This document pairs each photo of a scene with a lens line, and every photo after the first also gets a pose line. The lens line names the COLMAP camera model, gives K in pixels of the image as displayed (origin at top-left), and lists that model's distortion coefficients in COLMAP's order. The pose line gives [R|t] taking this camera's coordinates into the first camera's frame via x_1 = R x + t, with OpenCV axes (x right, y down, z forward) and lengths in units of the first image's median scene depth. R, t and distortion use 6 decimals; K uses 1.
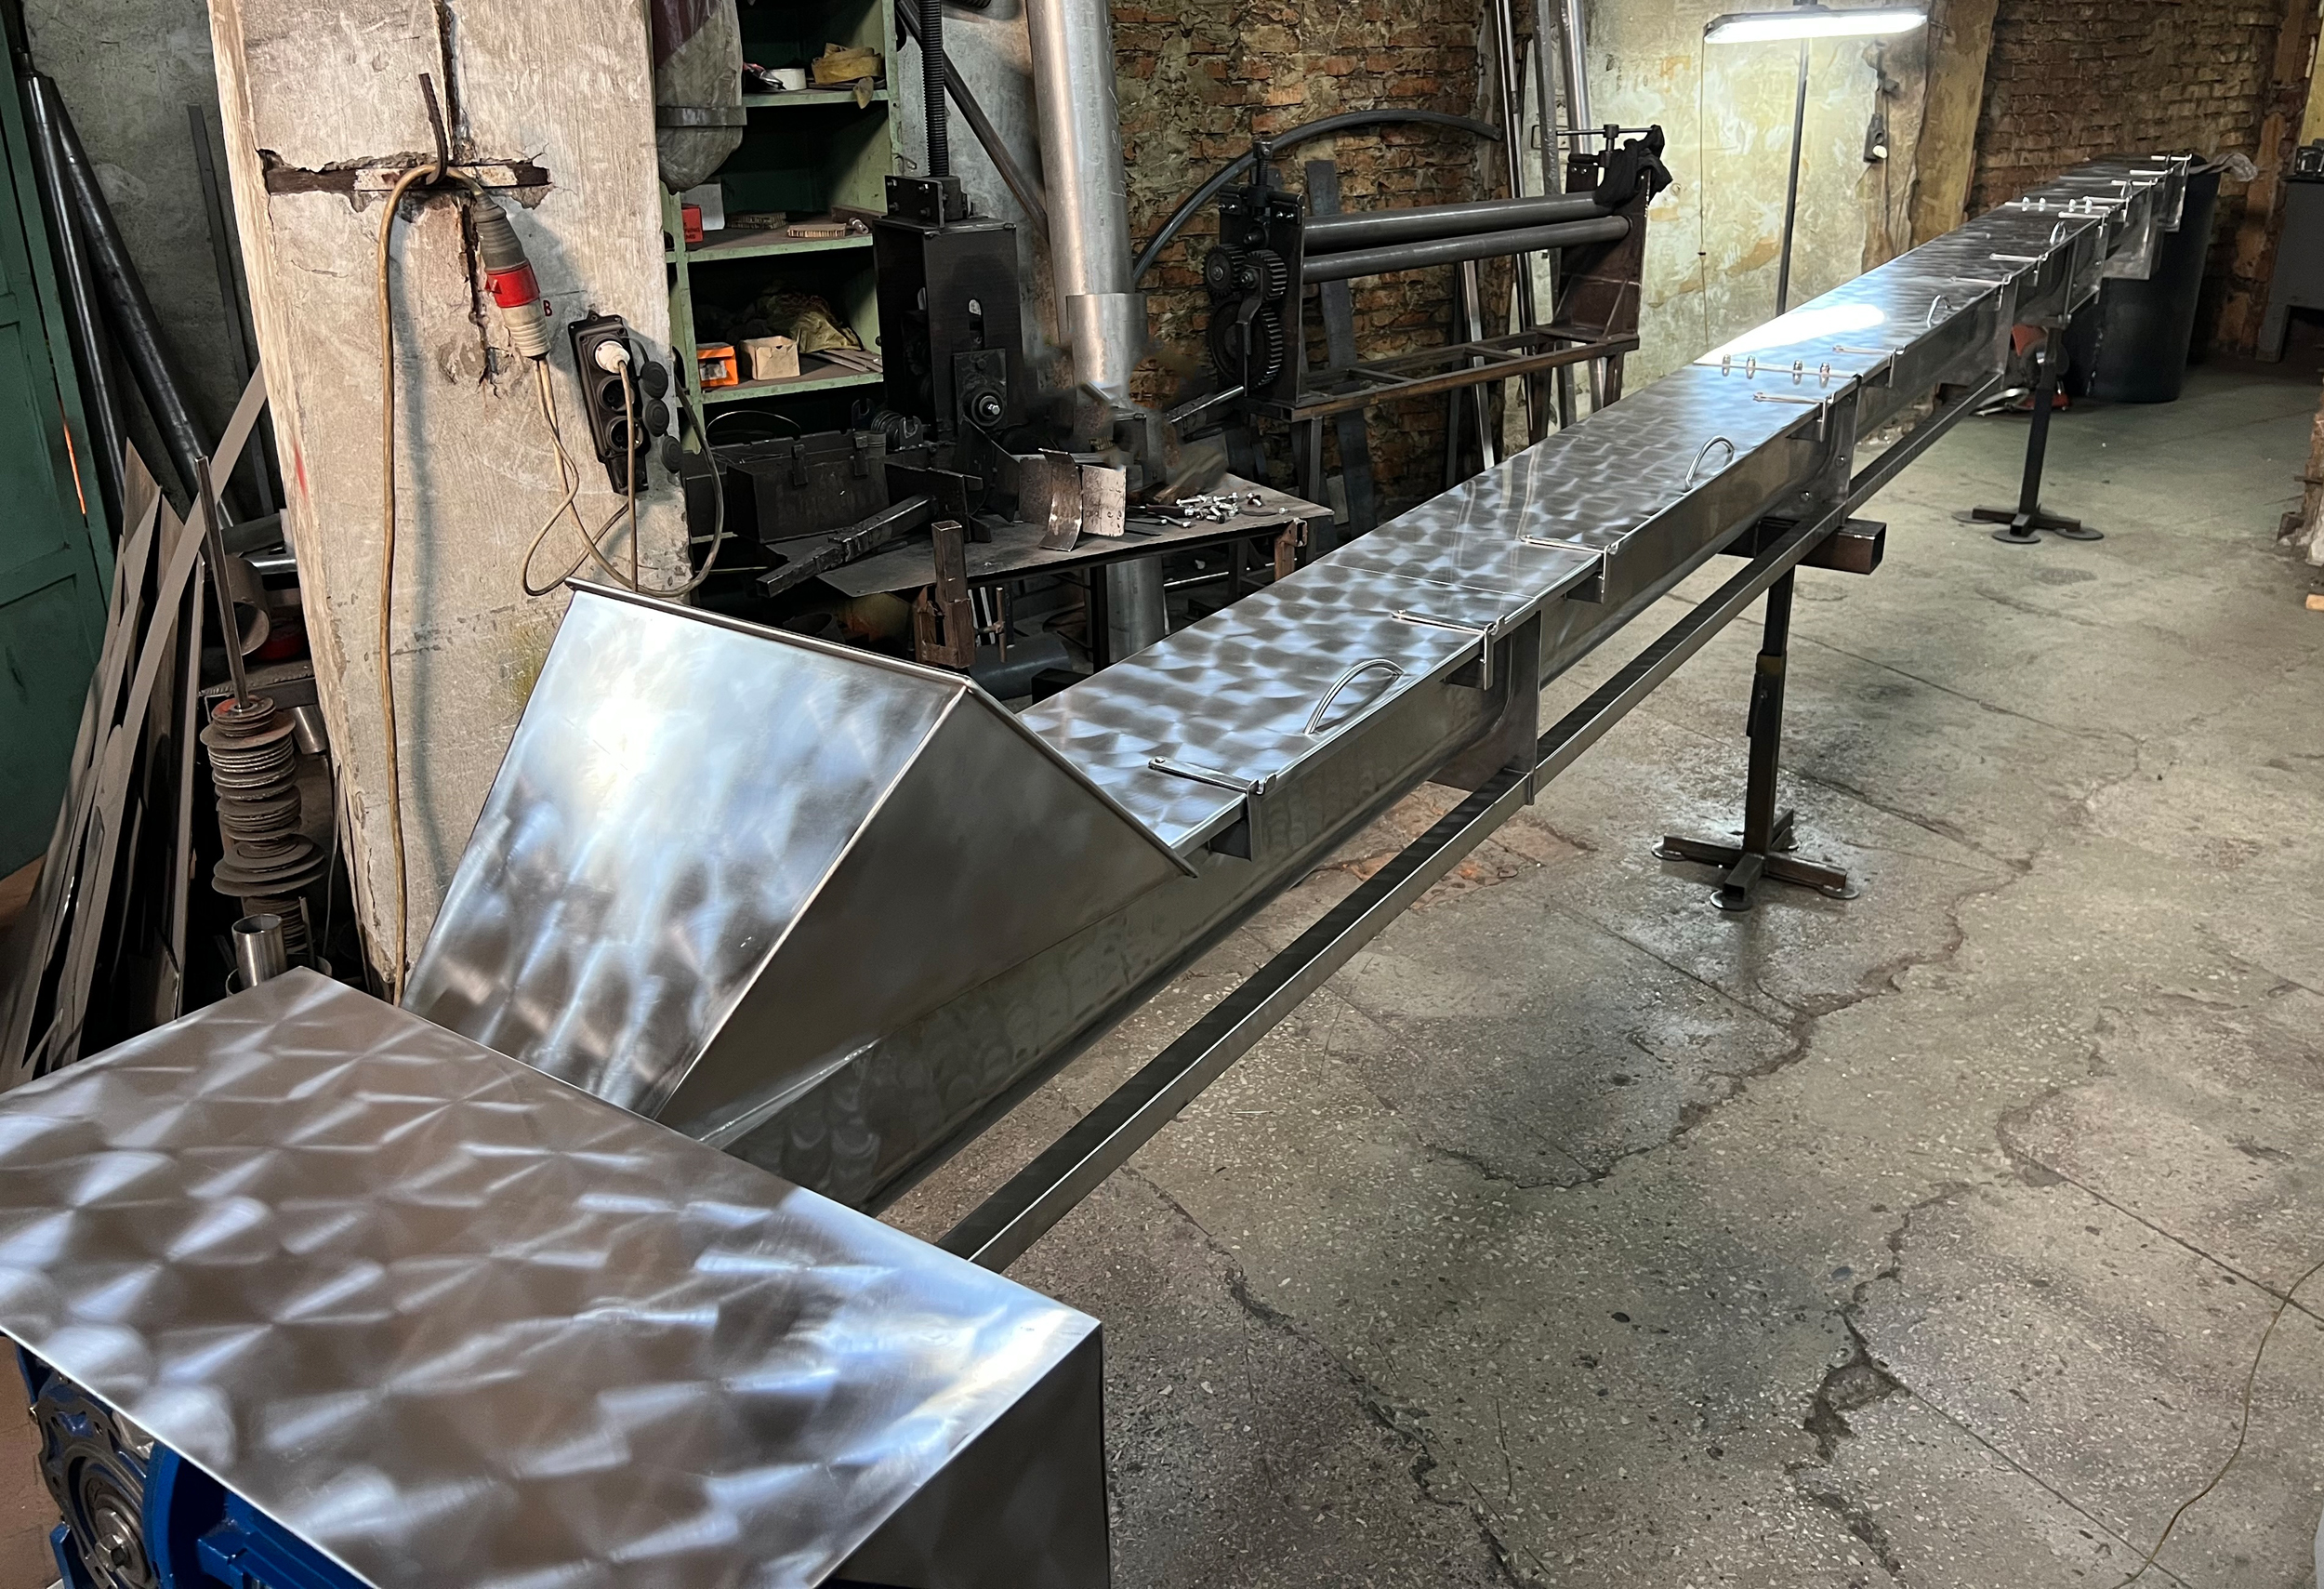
lens RADIAL K [[1861.3, 0, 1225.5], [0, 1861.3, 669.2], [0, 0, 1]] dist [0.044917, -0.038073]
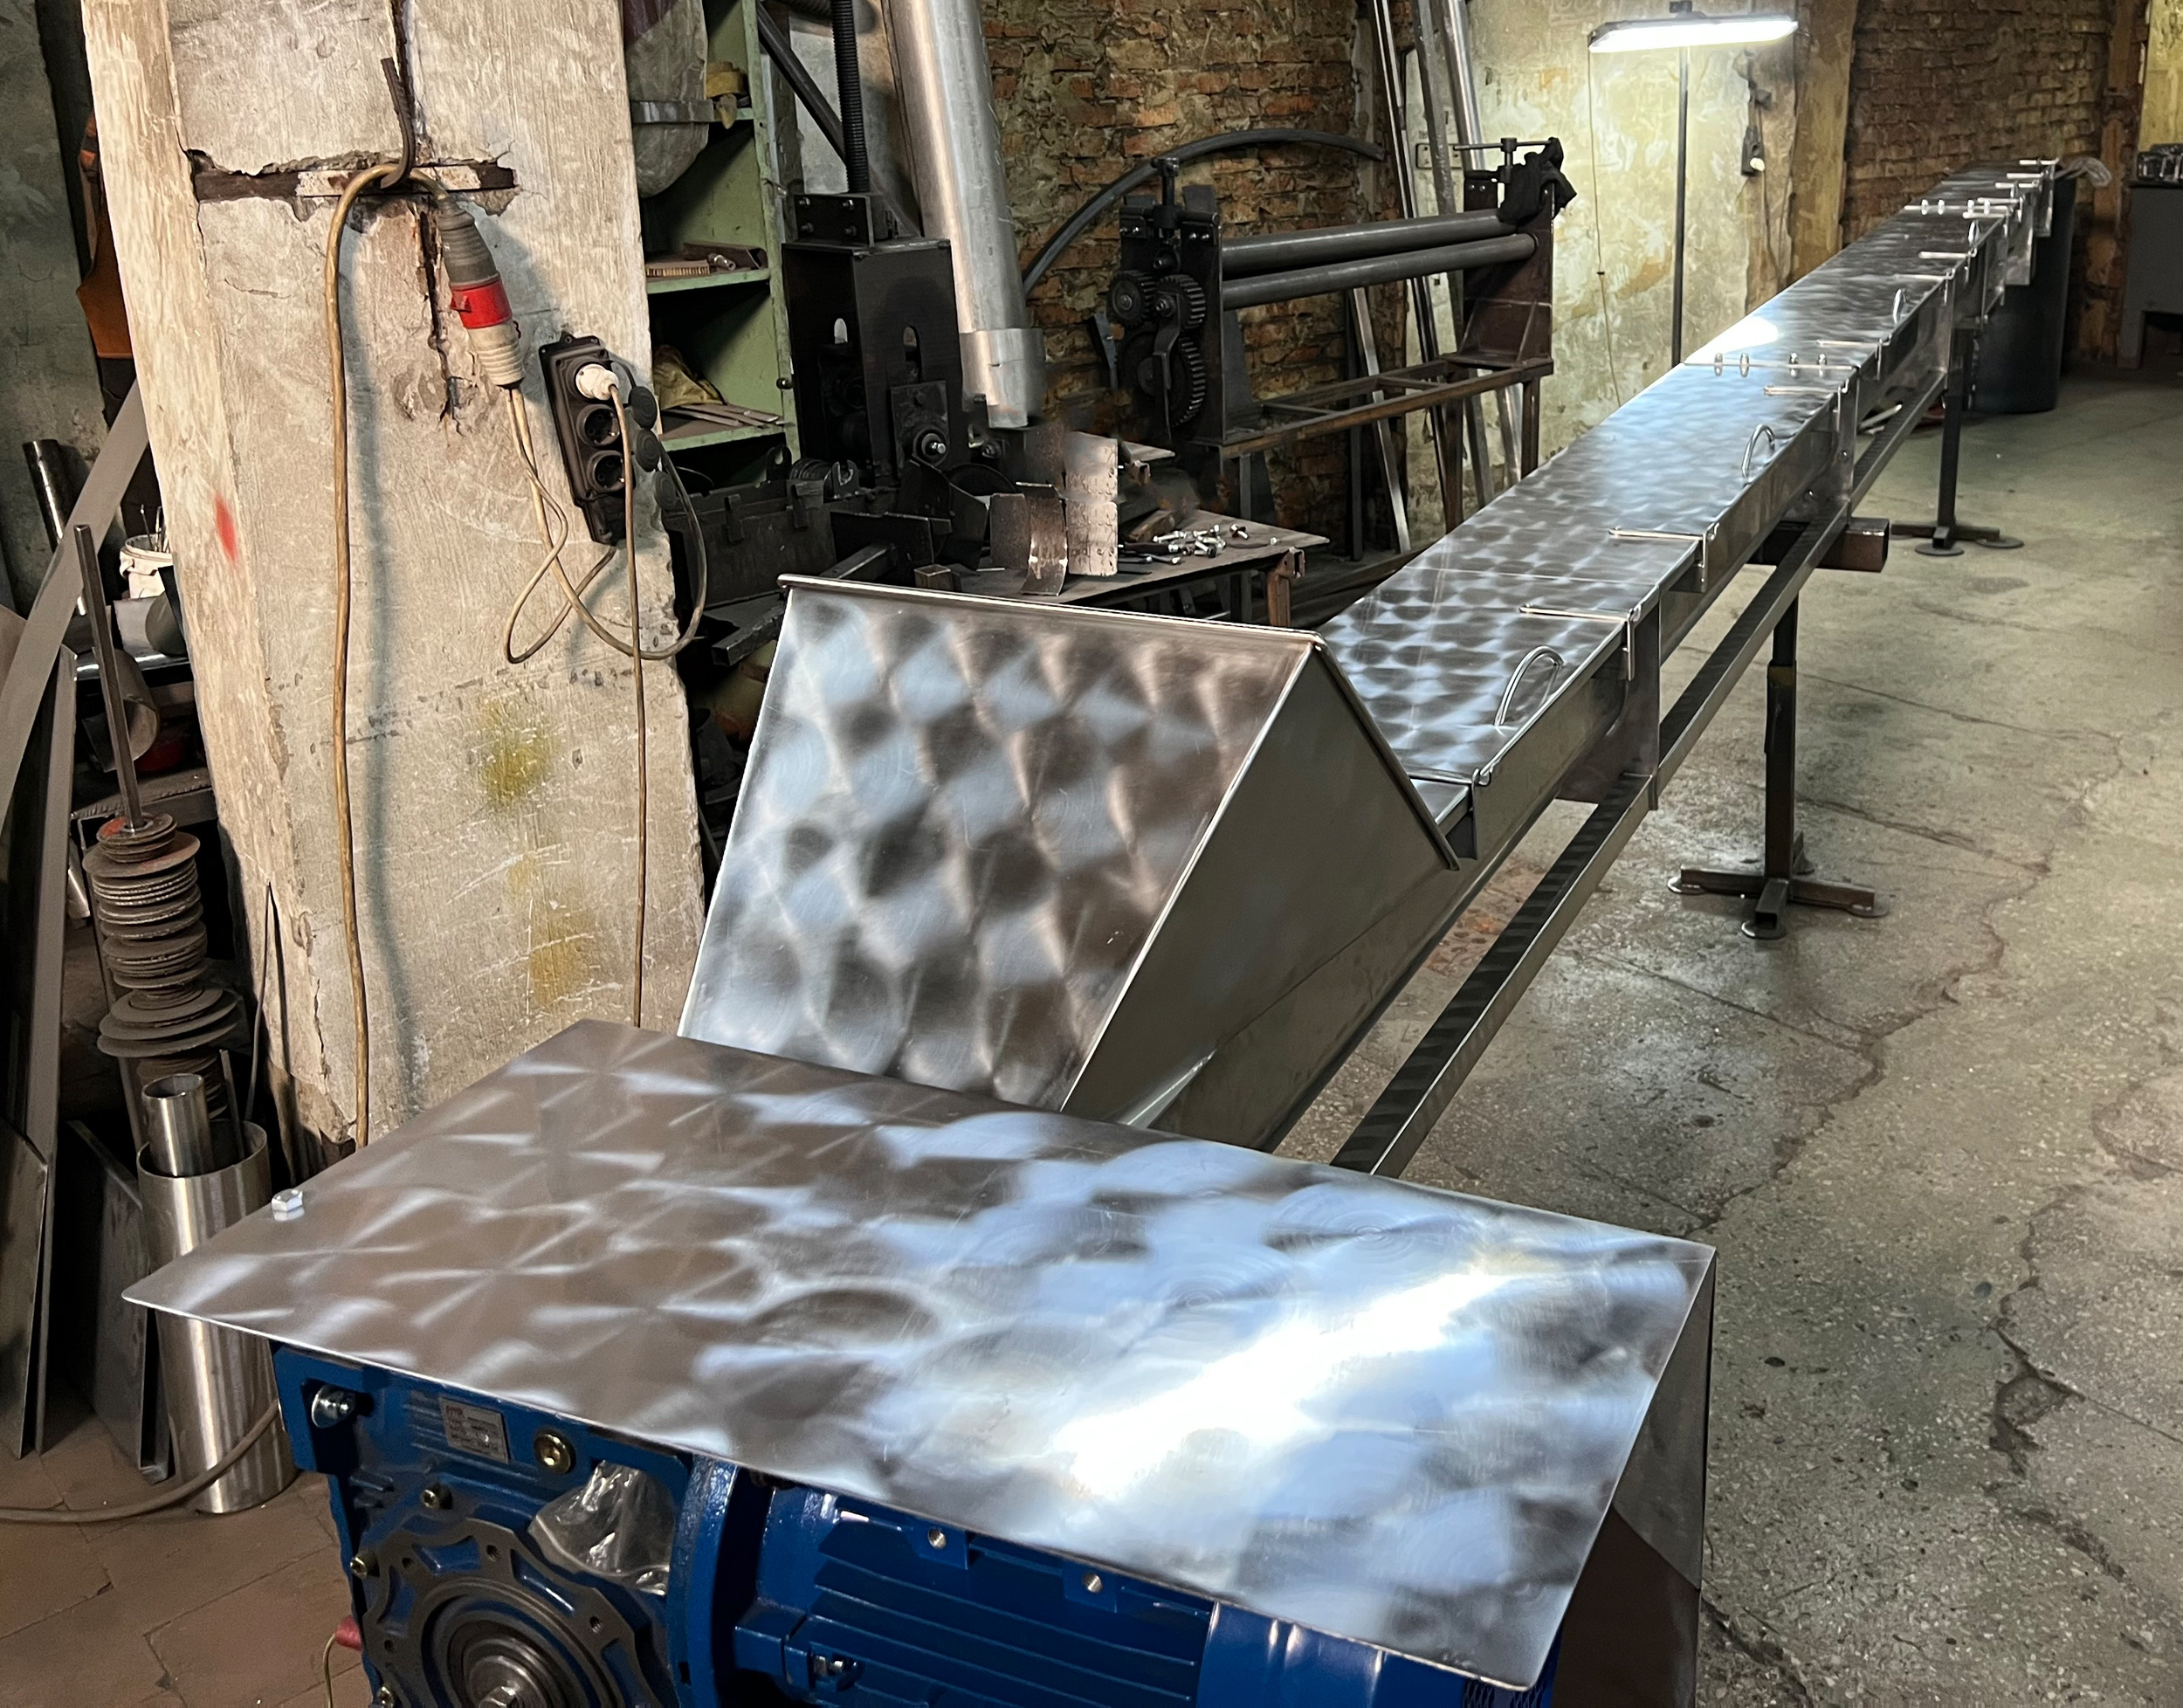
lens RADIAL K [[2078.8, 0, 1352.7], [0, 2078.8, 659.0], [0, 0, 1]] dist [0.033257, 0.000000]
pose [[0.983232, -0.069268, 0.168690, -0.100217], [0.078556, 0.995704, -0.049012, 0.023535], [-0.164571, 0.061442, 0.984450, -0.003720]]
